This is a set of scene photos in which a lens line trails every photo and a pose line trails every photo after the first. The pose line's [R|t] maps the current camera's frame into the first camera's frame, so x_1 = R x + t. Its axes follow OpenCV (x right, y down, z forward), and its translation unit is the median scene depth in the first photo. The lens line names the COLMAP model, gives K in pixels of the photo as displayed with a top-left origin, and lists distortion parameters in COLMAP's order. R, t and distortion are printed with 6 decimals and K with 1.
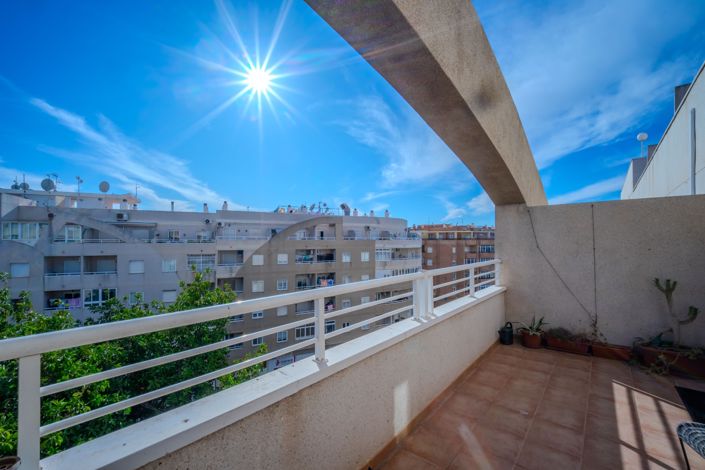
lens RADIAL K [[289.8, 0, 351.5], [0, 289.8, 239.2], [0, 0, 1]] dist [0.002157, -0.008428]
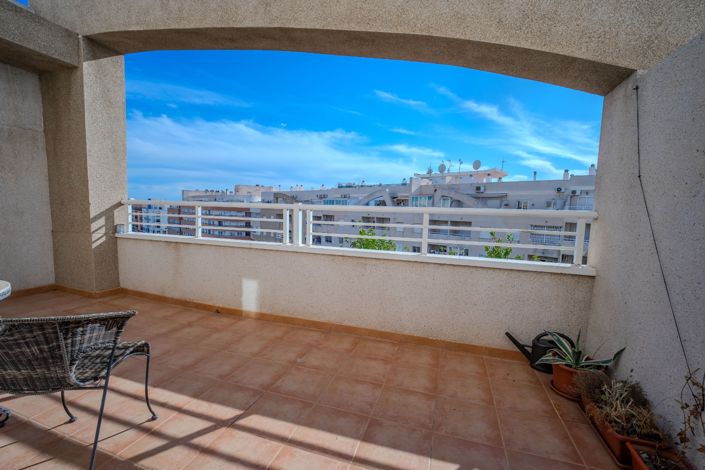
lens RADIAL K [[294.0, 0, 346.3], [0, 294.0, 241.8], [0, 0, 1]] dist [-0.013752, -0.000708]
pose [[0.364221, 0.110819, -0.924696, 1.086210], [-0.019268, 0.993579, 0.111485, 0.102257], [0.931113, -0.022788, 0.364018, 0.615516]]
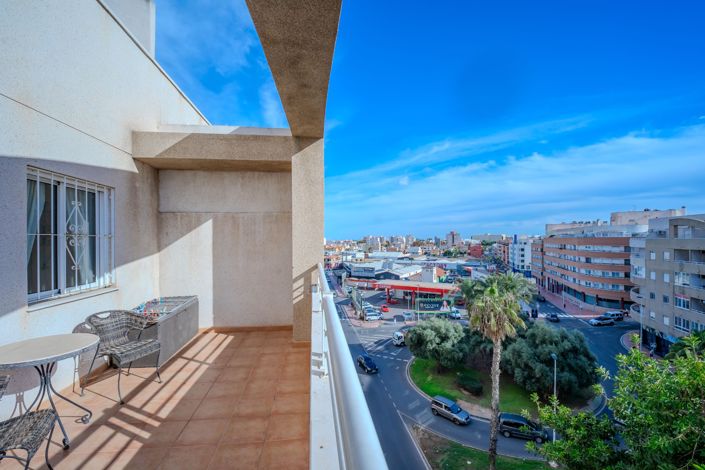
lens RADIAL K [[294.0, 0, 346.3], [0, 294.0, 241.8], [0, 0, 1]] dist [-0.013752, -0.000708]
pose [[-0.664542, 0.005708, -0.747229, 0.568045], [0.014673, 0.999878, -0.005411, -0.001274], [0.747107, -0.014560, -0.664545, 1.177154]]
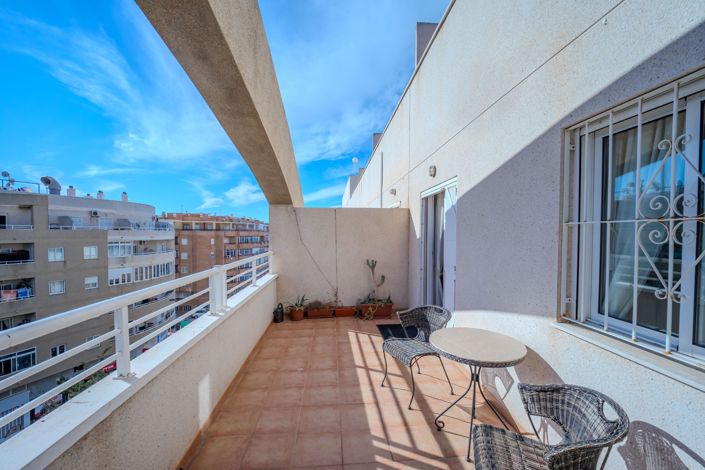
lens RADIAL K [[289.8, 0, 351.5], [0, 289.8, 239.2], [0, 0, 1]] dist [0.002157, -0.008428]
pose [[0.706230, -0.010660, 0.707902, -0.120751], [-0.011220, 0.999593, 0.026246, -0.016006], [-0.707894, -0.026478, 0.705823, -0.052604]]
